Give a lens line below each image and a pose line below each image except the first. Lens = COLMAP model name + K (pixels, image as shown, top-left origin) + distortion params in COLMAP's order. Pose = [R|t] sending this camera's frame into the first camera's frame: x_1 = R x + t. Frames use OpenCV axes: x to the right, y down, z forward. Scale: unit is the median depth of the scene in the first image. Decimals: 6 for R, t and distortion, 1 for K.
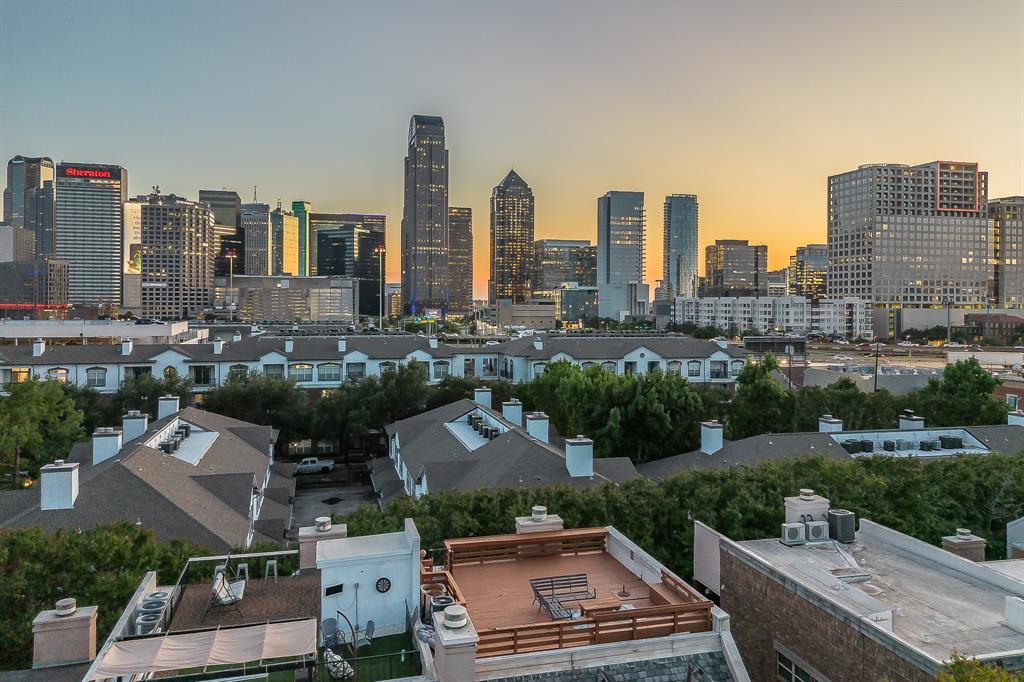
lens RADIAL K [[728.7, 0, 519.0], [0, 728.7, 307.6], [0, 0, 1]] dist [0.054401, -0.061522]
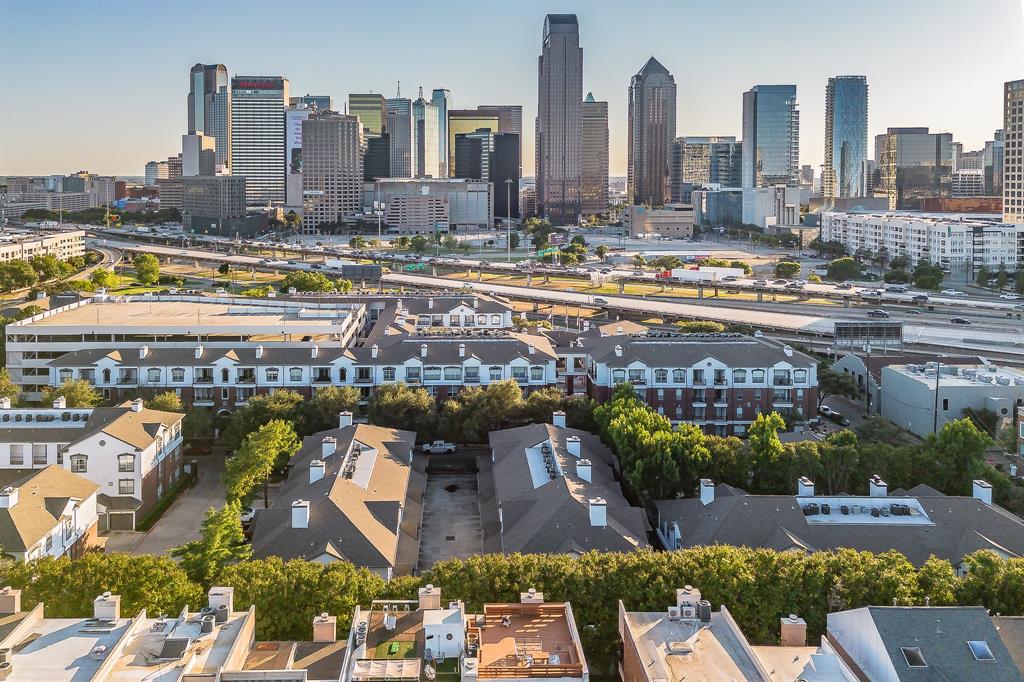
lens RADIAL K [[758.8, 0, 464.5], [0, 758.8, 210.6], [0, 0, 1]] dist [0.012748, 0.000780]
pose [[0.966447, -0.000437, -0.256865, 0.029541], [0.007919, 0.999574, 0.028096, -0.063410], [0.256743, -0.029187, 0.966039, -0.079749]]
